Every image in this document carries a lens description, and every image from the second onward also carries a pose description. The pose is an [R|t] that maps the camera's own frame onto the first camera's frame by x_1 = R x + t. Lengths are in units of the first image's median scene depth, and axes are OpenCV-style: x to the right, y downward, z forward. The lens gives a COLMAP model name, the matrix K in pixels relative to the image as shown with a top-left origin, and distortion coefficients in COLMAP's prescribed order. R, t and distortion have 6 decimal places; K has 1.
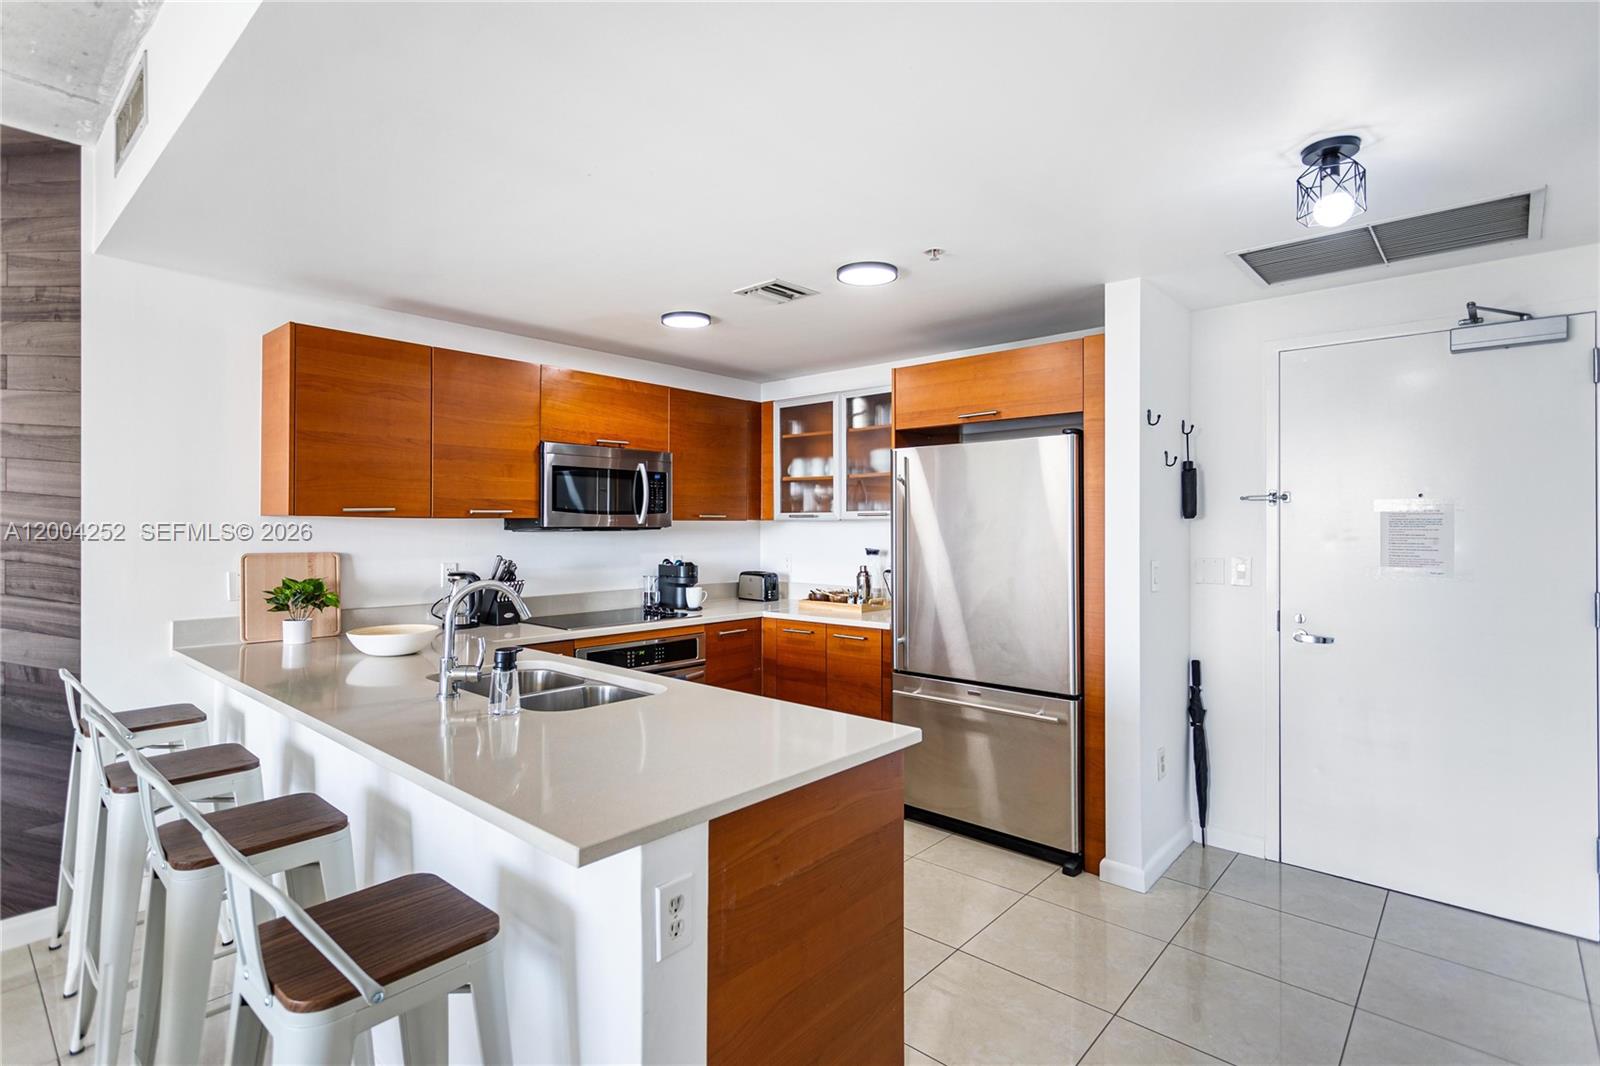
lens RADIAL K [[778.4, 0, 772.4], [0, 778.4, 523.2], [0, 0, 1]] dist [-0.003772, -0.000902]
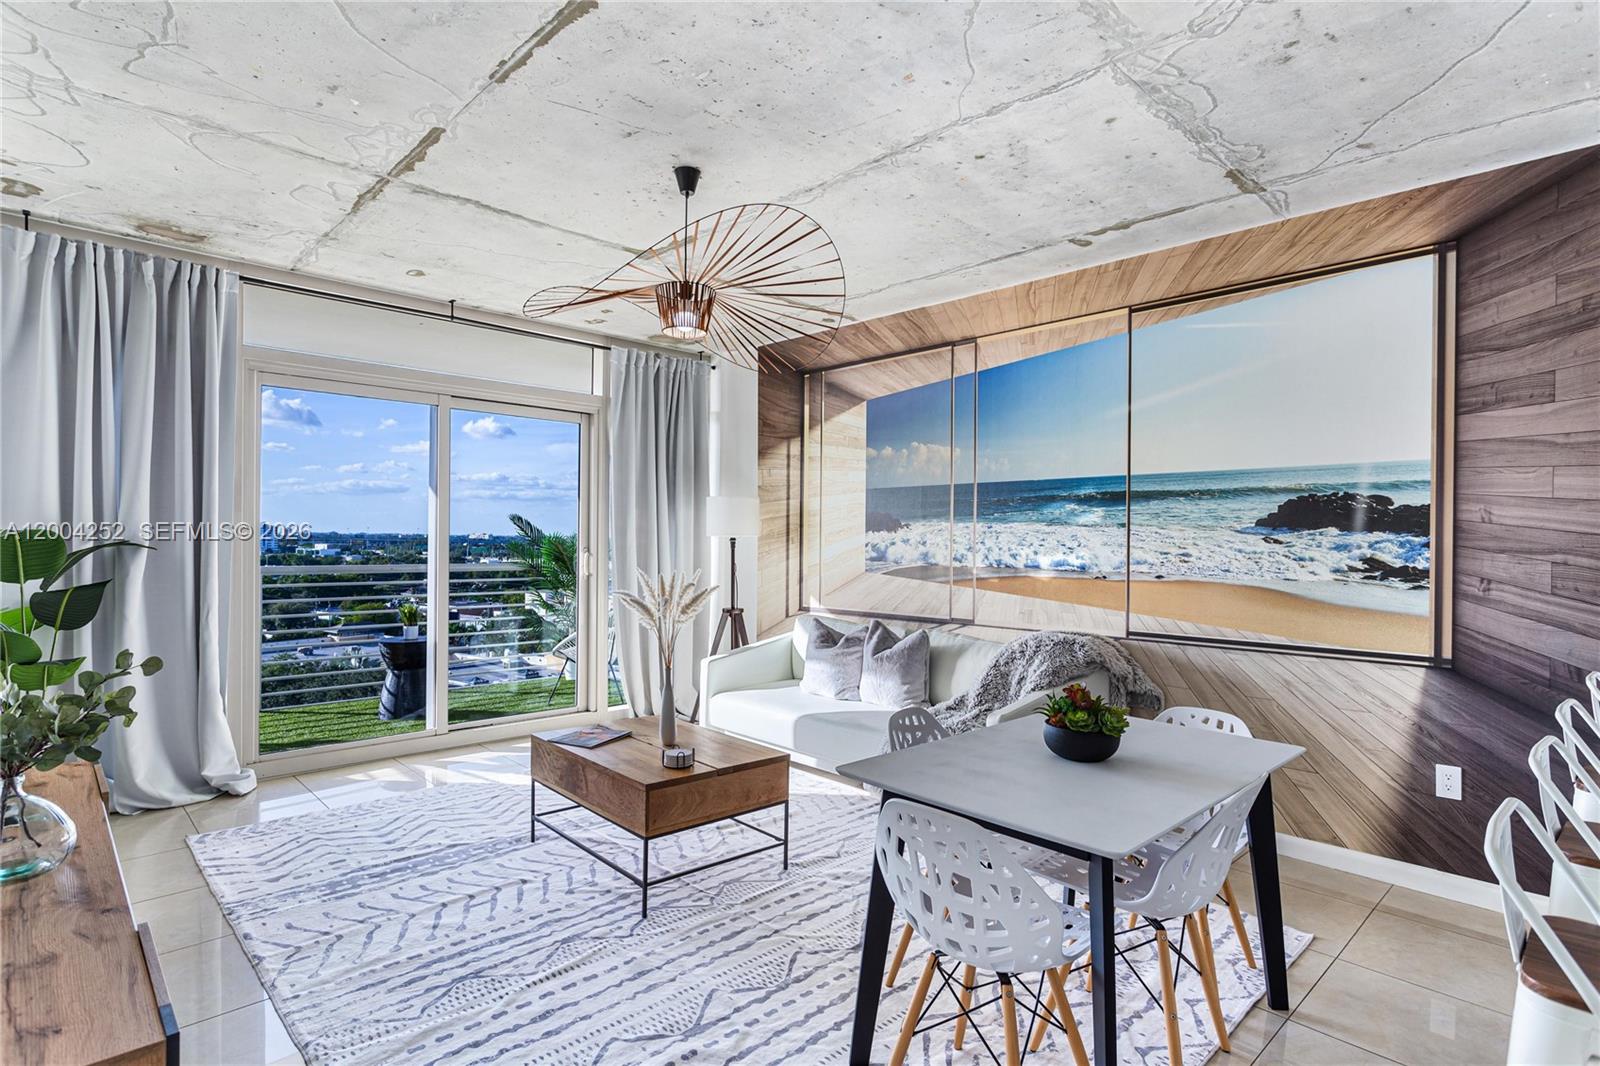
lens RADIAL K [[830.4, 0, 817.9], [0, 830.4, 544.1], [0, 0, 1]] dist [-0.004062, 0.001496]
pose [[-0.067783, 0.003458, -0.997694, 0.152488], [-0.007051, 0.999967, 0.003945, 0.017464], [0.997675, 0.007302, -0.067757, 0.045758]]
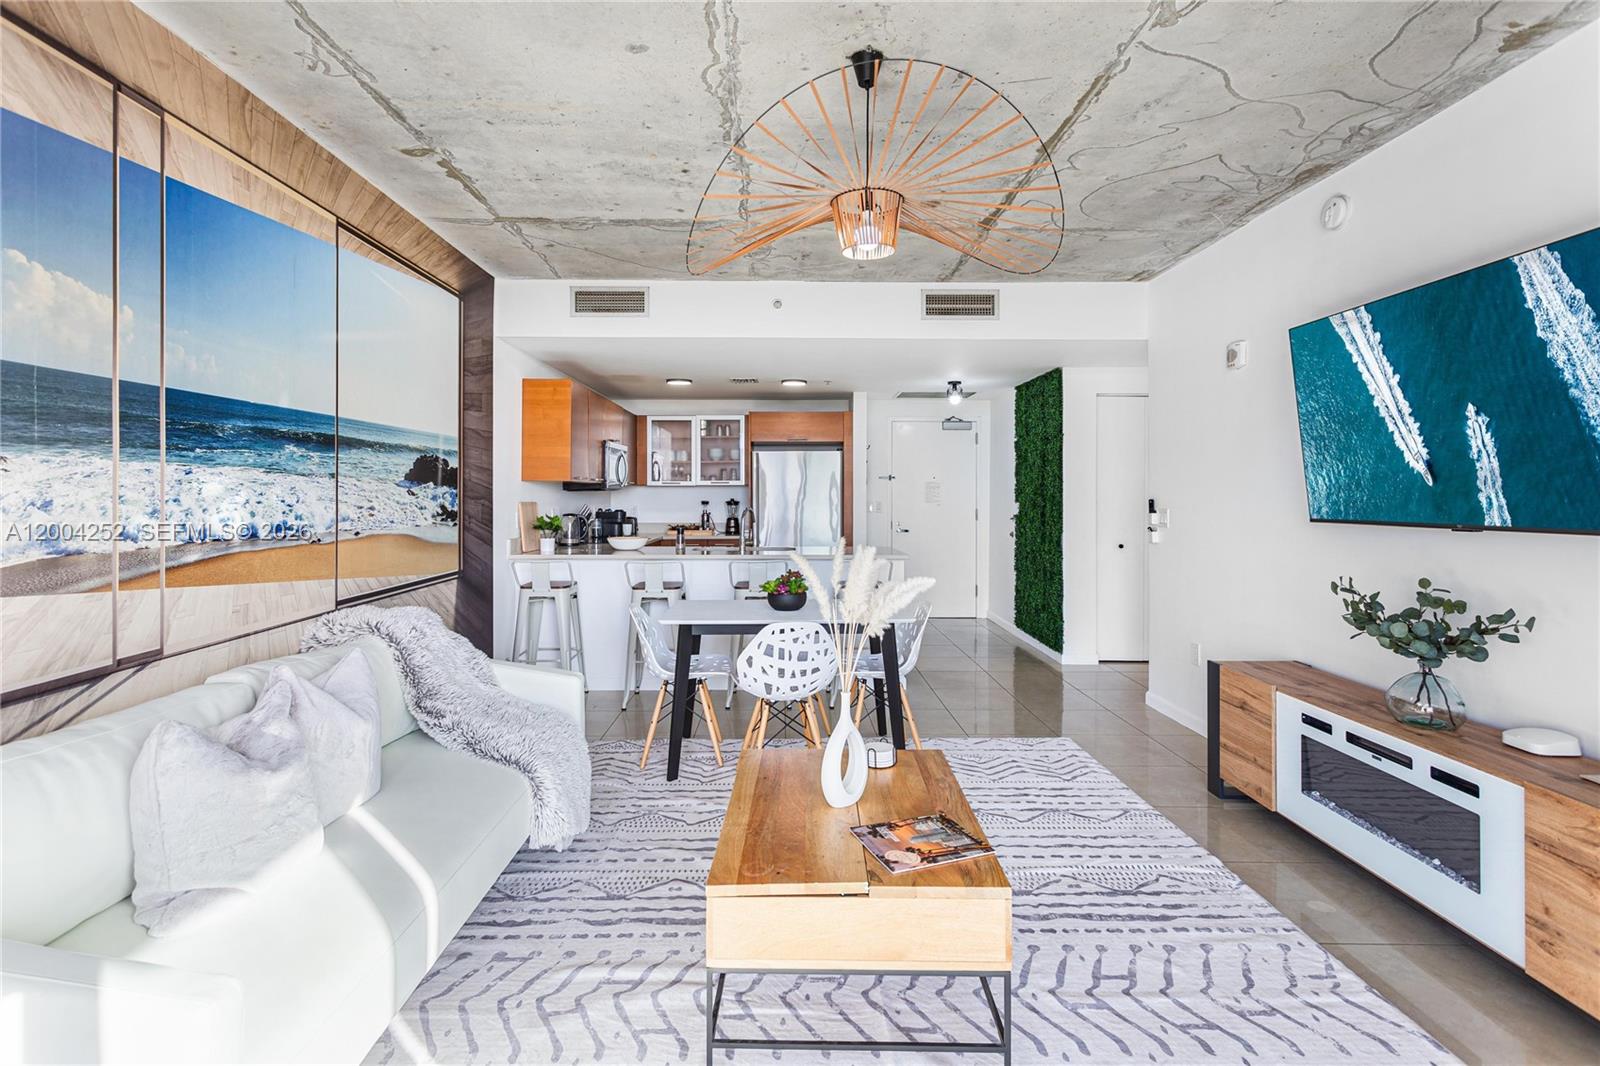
lens RADIAL K [[766.2, 0, 768.4], [0, 766.2, 490.6], [0, 0, 1]] dist [0.001670, 0.000624]
pose [[0.756845, 0.001529, 0.653593, -1.174368], [-0.002325, 0.999997, 0.000354, 0.008903], [-0.653591, -0.001788, 0.756846, -0.585939]]
